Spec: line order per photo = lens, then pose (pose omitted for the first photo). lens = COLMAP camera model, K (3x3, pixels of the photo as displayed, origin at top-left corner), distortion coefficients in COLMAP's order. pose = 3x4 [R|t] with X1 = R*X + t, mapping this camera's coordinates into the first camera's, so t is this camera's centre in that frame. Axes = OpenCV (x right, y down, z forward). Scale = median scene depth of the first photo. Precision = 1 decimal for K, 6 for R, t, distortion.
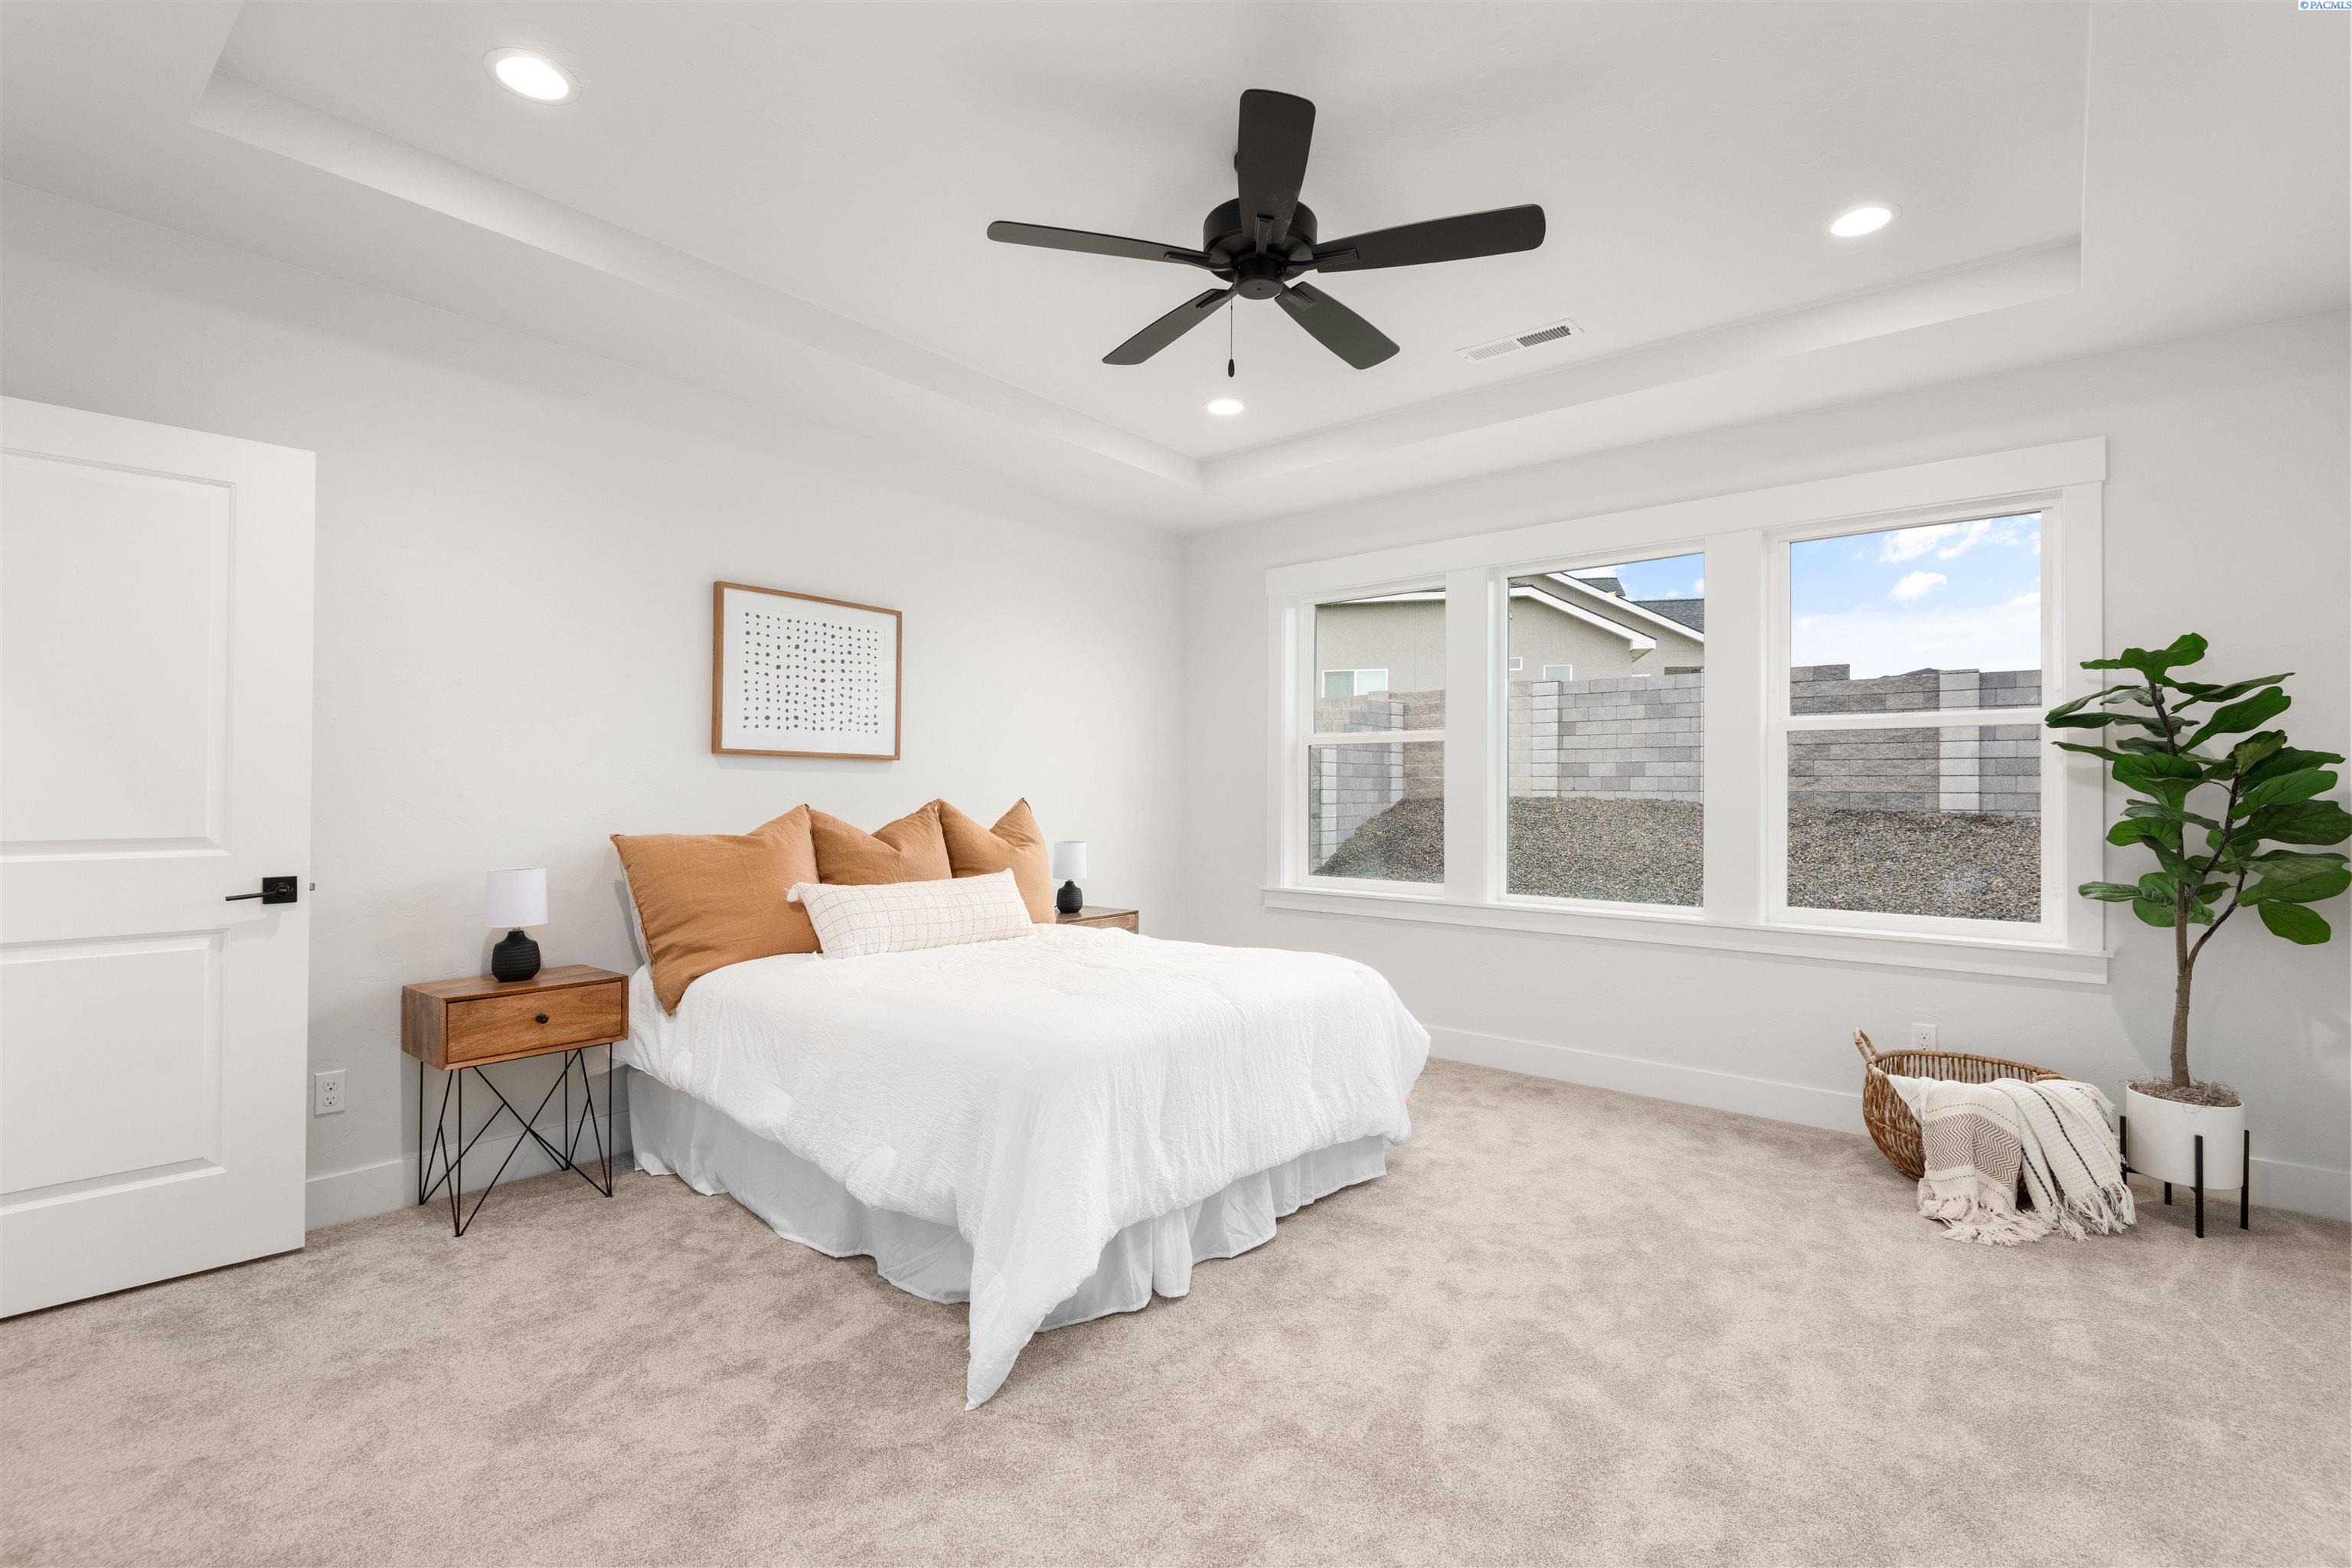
lens RADIAL K [[1091.2, 0, 1171.7], [0, 1091.2, 774.2], [0, 0, 1]] dist [0.007276, 0.000005]
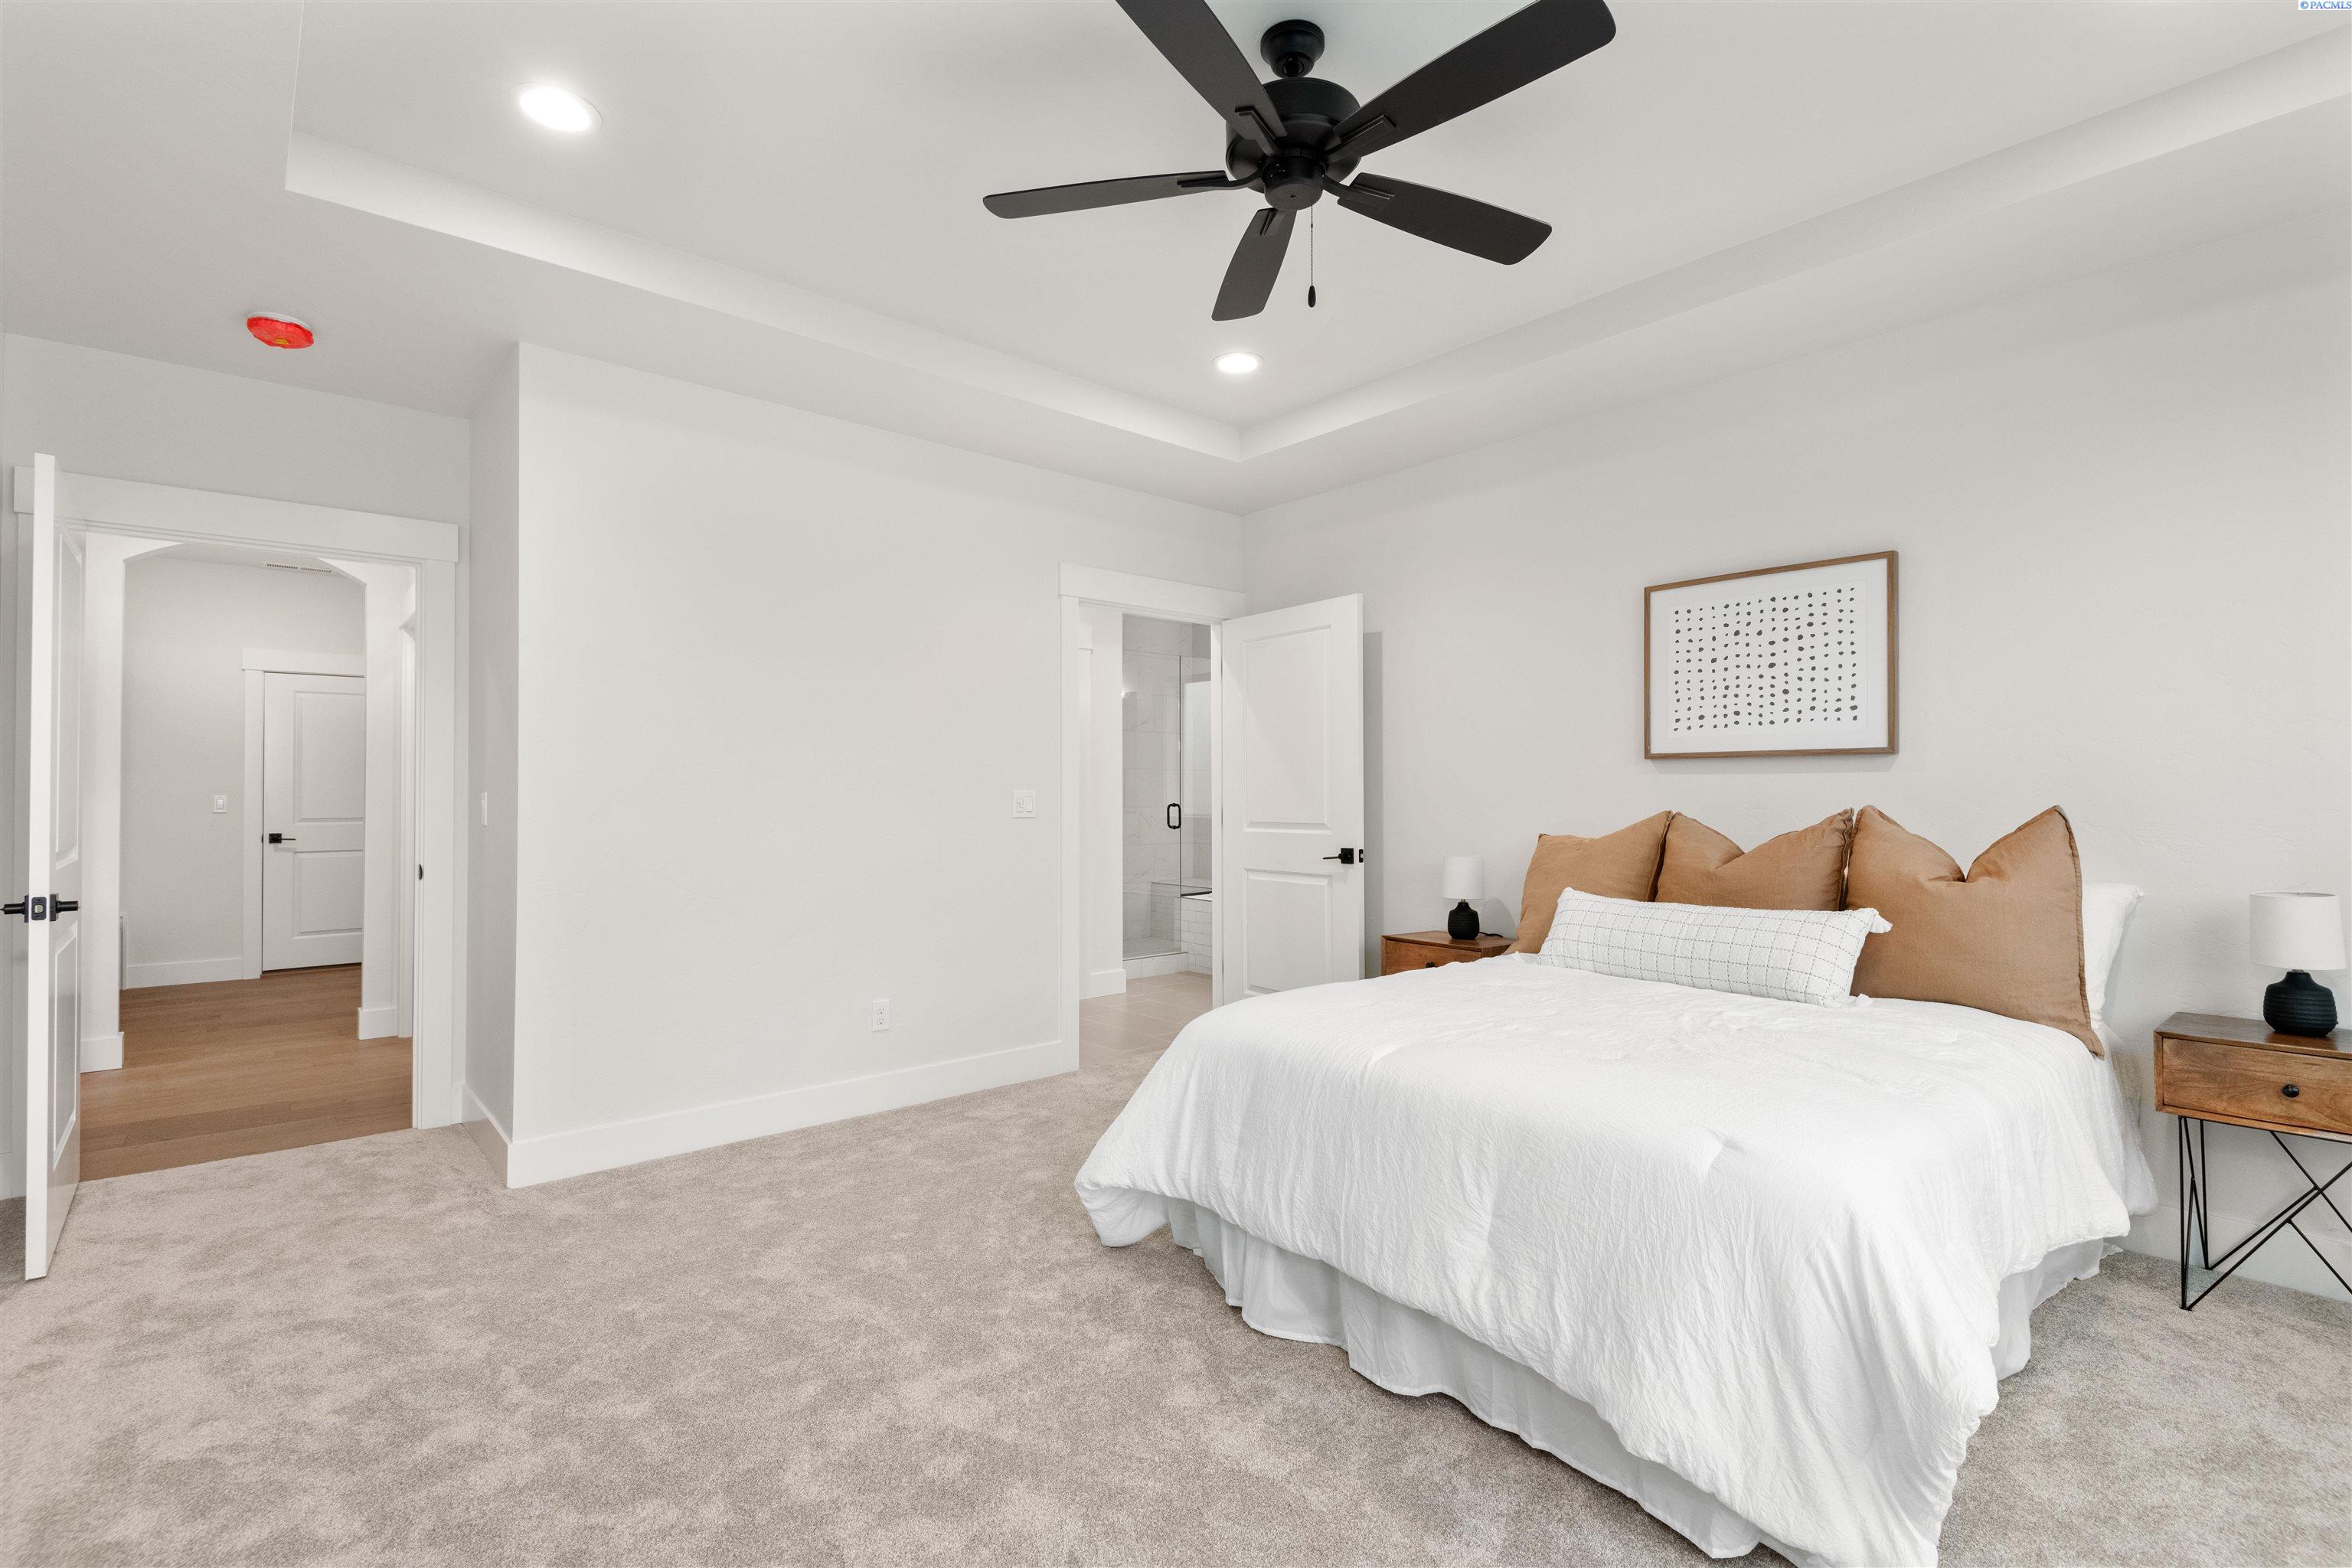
lens RADIAL K [[1091.2, 0, 1181.0], [0, 1091.2, 802.7], [0, 0, 1]] dist [0.007276, 0.000005]
pose [[-0.182300, 0.005439, -0.983228, 0.610046], [0.021804, 0.999761, 0.001487, 0.009749], [0.983001, -0.021167, -0.182375, 0.712782]]
